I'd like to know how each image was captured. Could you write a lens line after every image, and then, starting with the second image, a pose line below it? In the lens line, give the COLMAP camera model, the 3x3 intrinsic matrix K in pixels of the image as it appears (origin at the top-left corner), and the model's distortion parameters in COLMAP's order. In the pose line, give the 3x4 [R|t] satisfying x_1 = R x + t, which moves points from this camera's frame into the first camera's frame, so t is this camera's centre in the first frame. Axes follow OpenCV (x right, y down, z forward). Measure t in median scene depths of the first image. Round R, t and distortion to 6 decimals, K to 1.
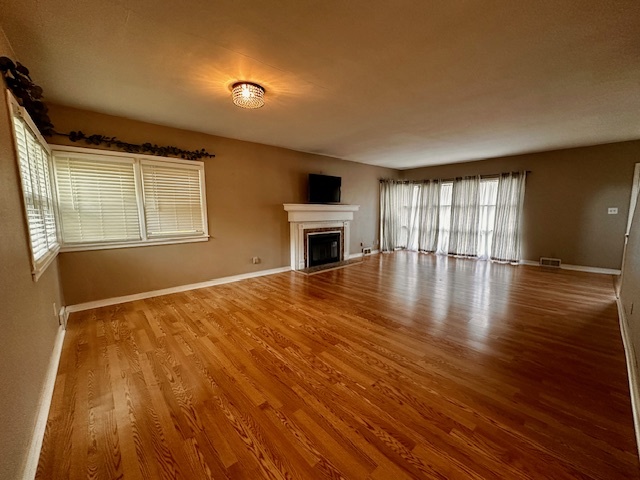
lens RADIAL K [[254.8, 0, 320.2], [0, 254.8, 241.6], [0, 0, 1]] dist [-0.002300, -0.000071]
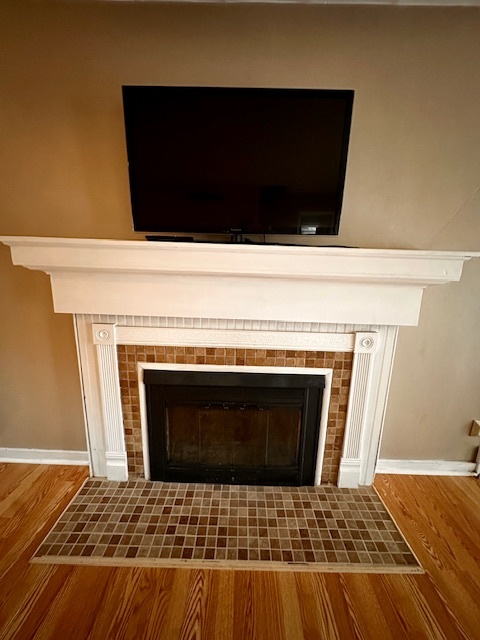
lens RADIAL K [[254.8, 0, 236.5], [0, 254.8, 321.0], [0, 0, 1]] dist [-0.002300, -0.000071]
pose [[0.724694, 0.170671, -0.667600, 0.183107], [-0.106745, 0.984951, 0.135927, -0.117899], [0.680753, -0.027242, 0.732007, 0.885730]]
